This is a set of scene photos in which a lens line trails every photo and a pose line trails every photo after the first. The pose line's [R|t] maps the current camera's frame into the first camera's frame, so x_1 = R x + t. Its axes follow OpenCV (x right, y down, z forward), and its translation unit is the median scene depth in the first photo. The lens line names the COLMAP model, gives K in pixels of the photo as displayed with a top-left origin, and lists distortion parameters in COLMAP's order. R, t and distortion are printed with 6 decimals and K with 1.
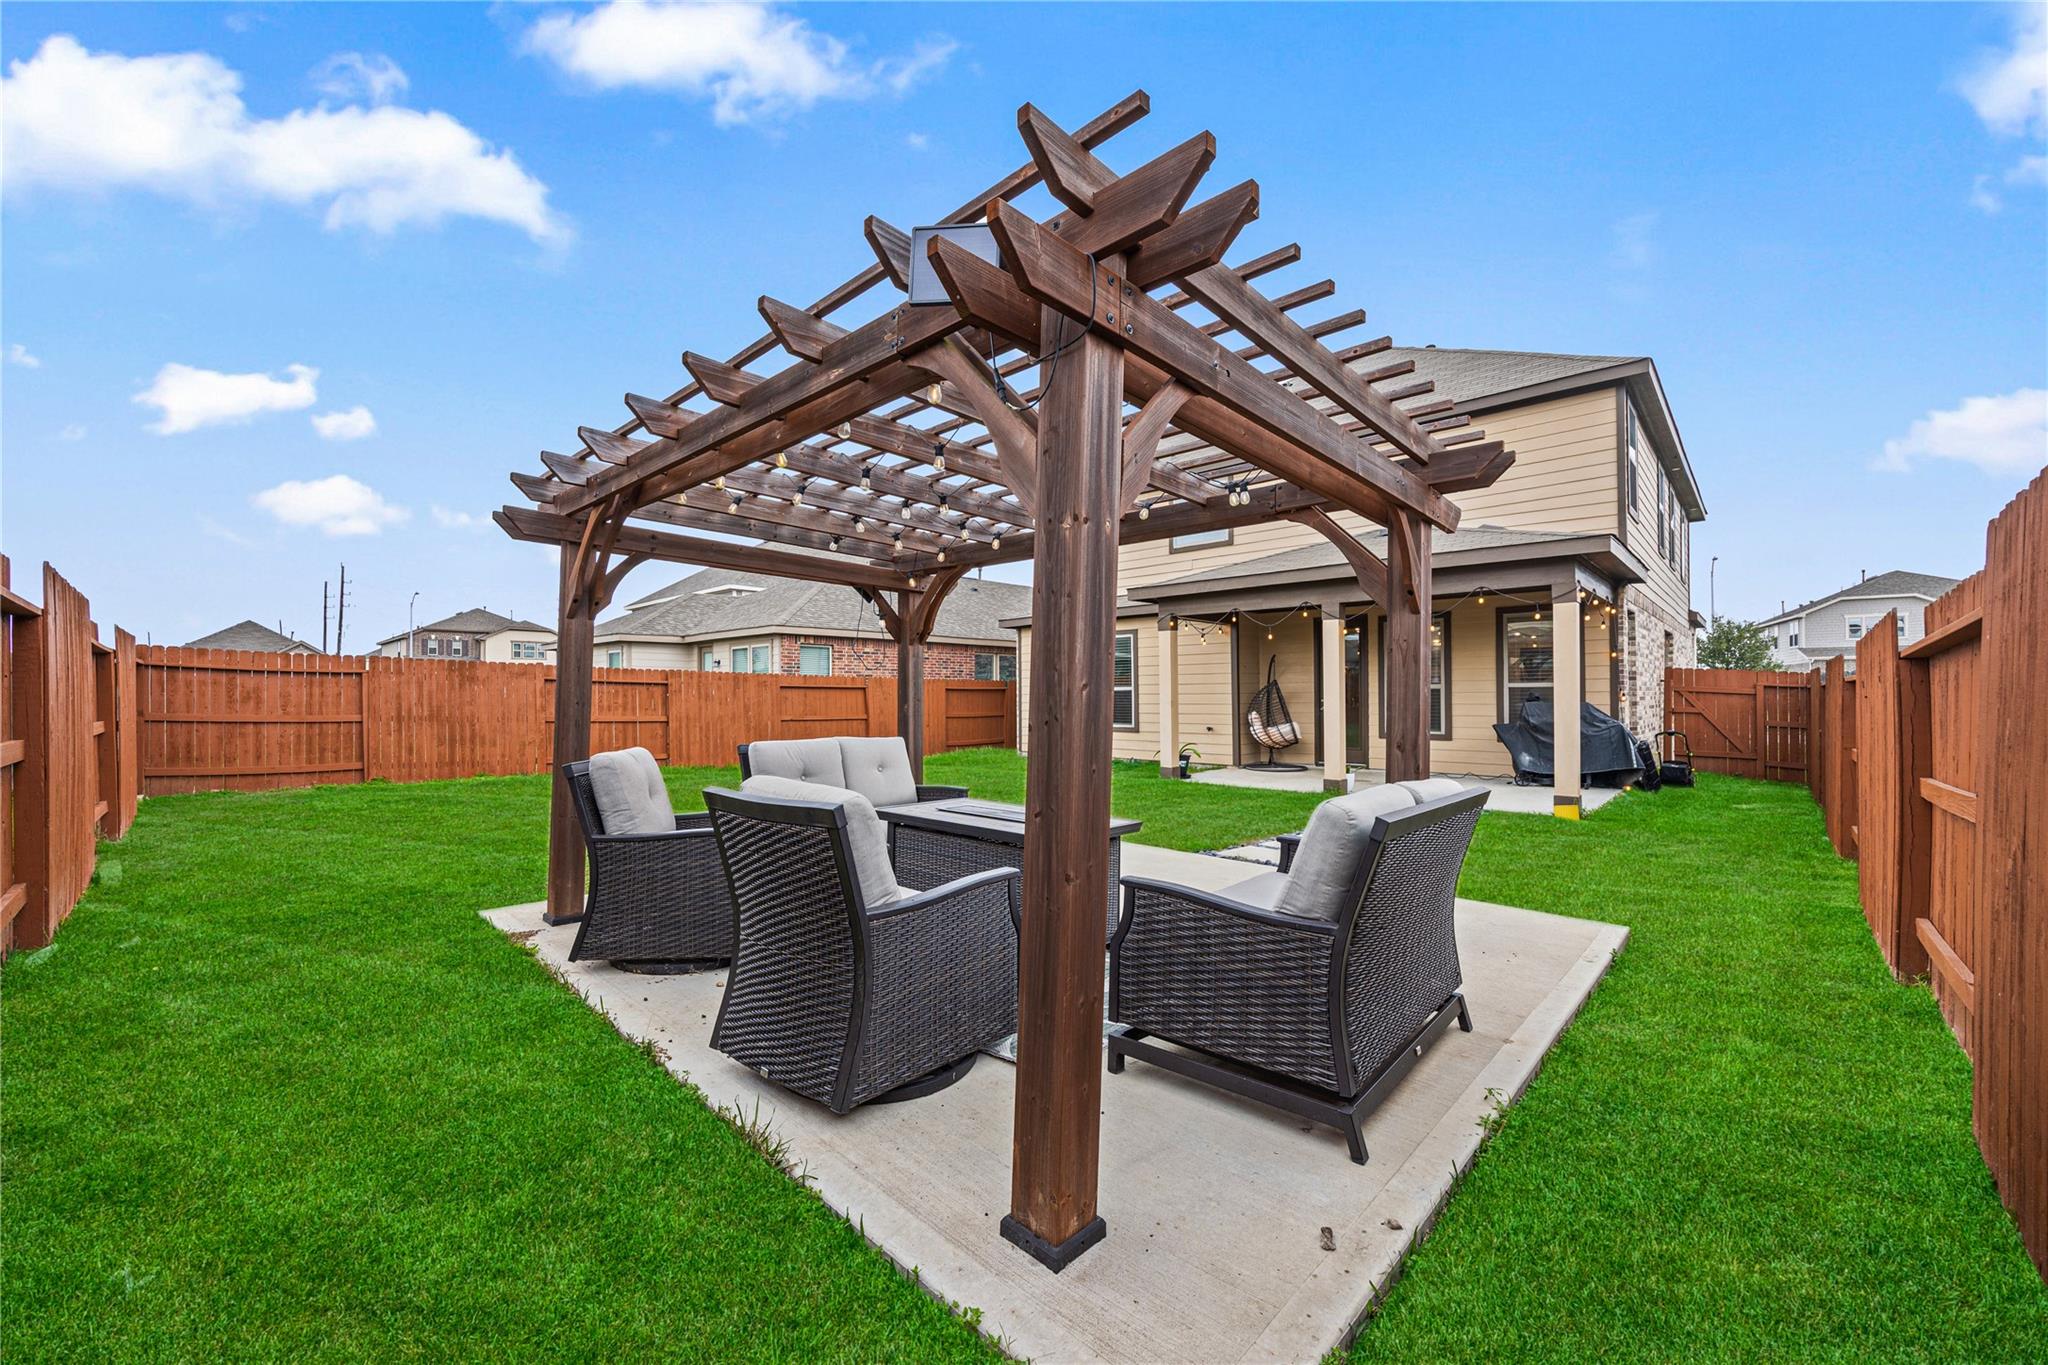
lens RADIAL K [[780.5, 0, 1024.0], [0, 780.5, 682.5], [0, 0, 1]] dist [0.001768, 0.000110]
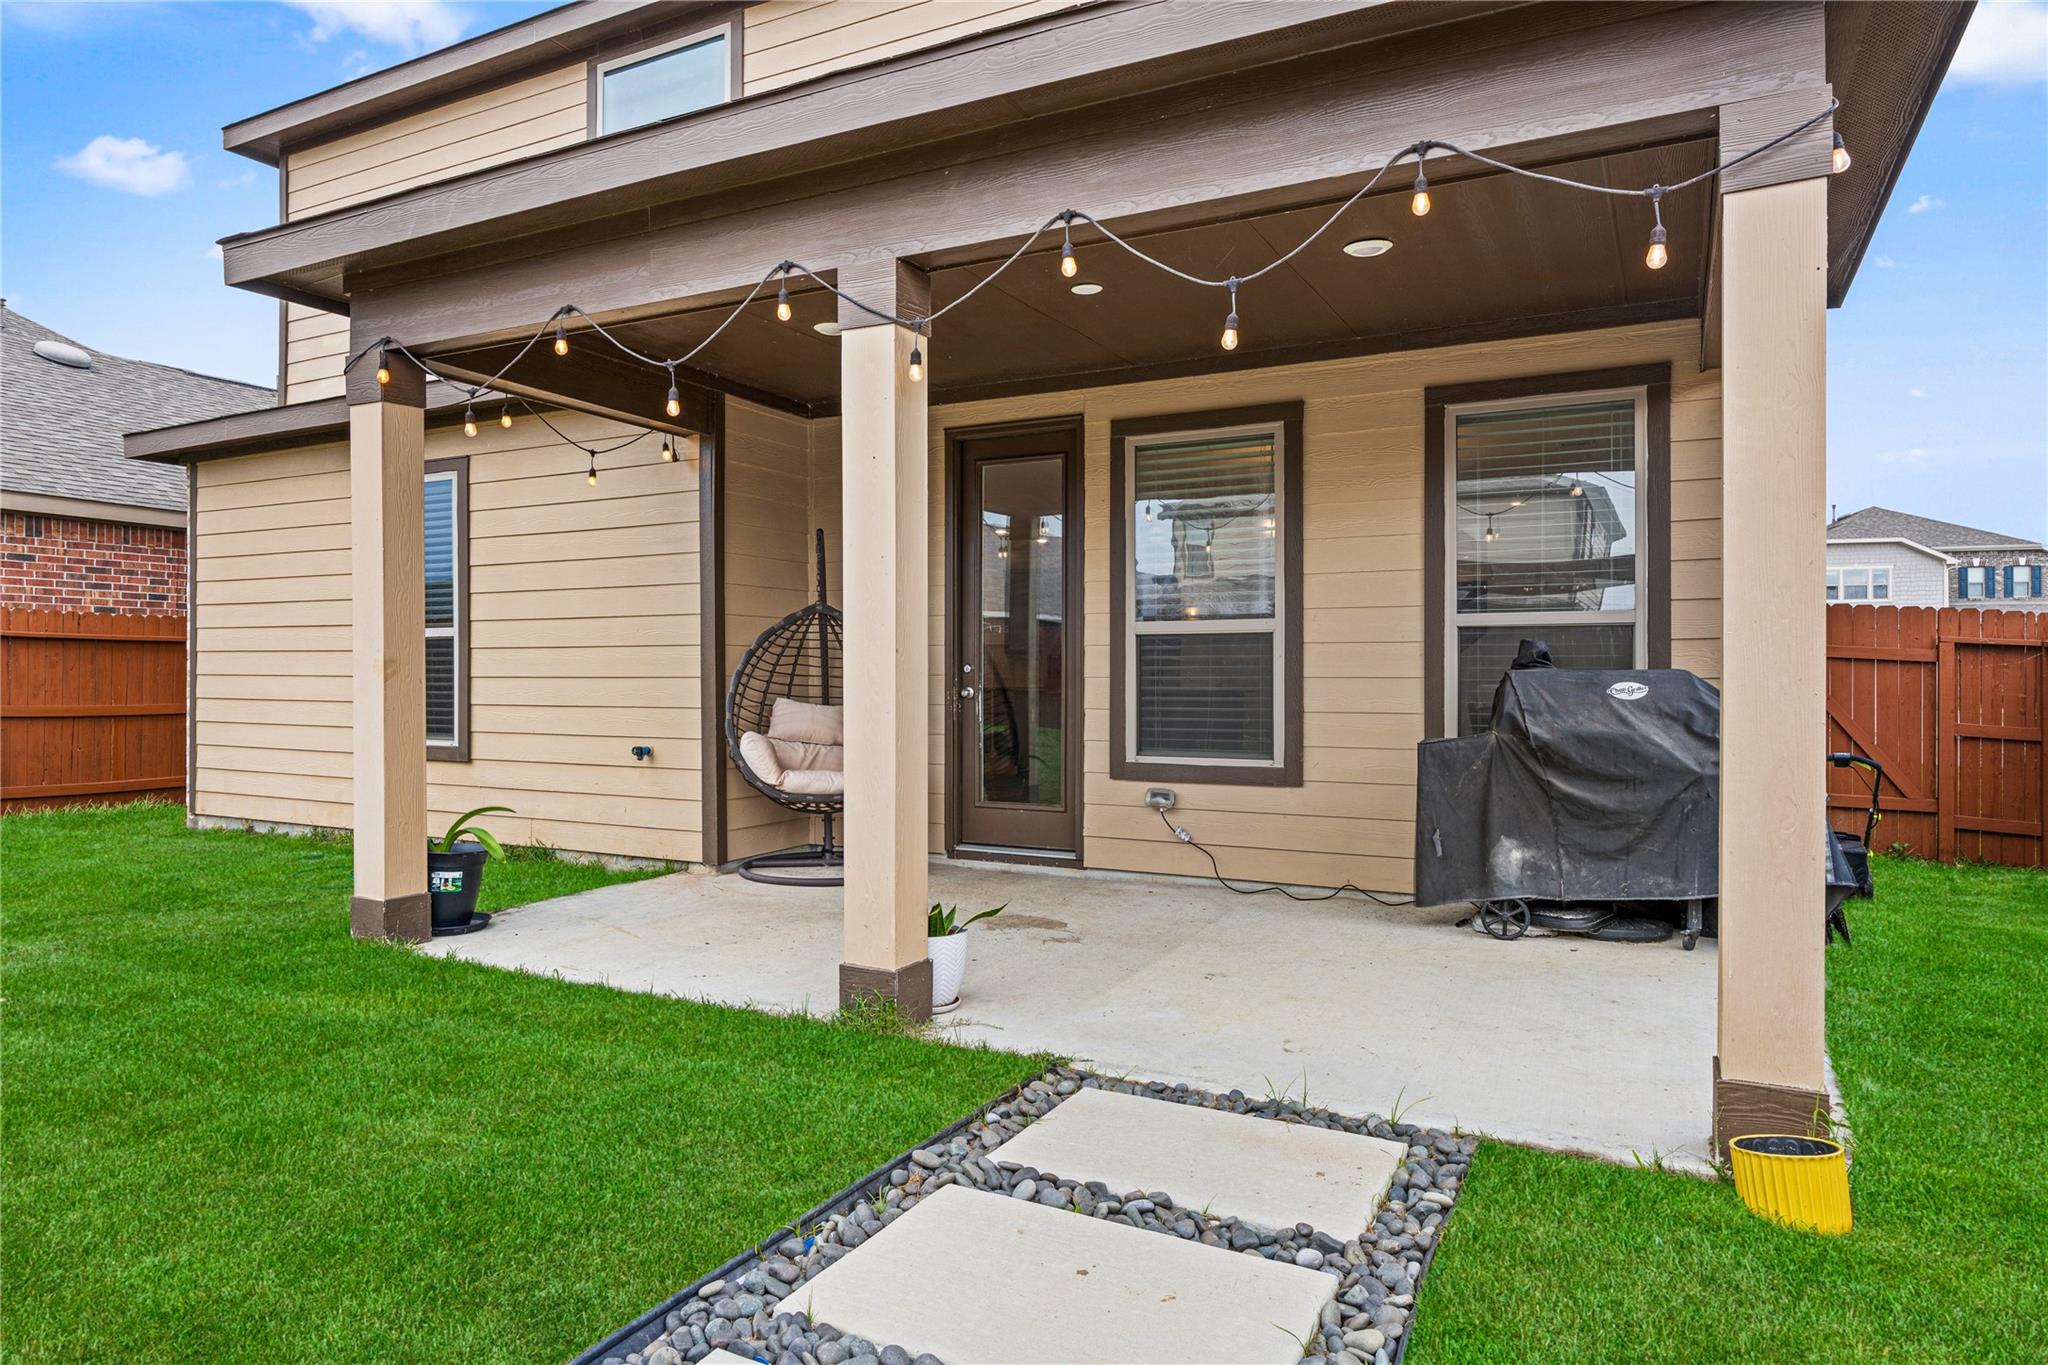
lens RADIAL K [[1255.7, 0, 1024.0], [0, 1255.7, 682.5], [0, 0, 1]] dist [0.001043, 0.000061]
pose [[0.962126, 0.006193, 0.272534, 0.278142], [-0.011590, 0.999767, 0.018196, 0.020645], [-0.272358, -0.020666, 0.961974, 0.500944]]
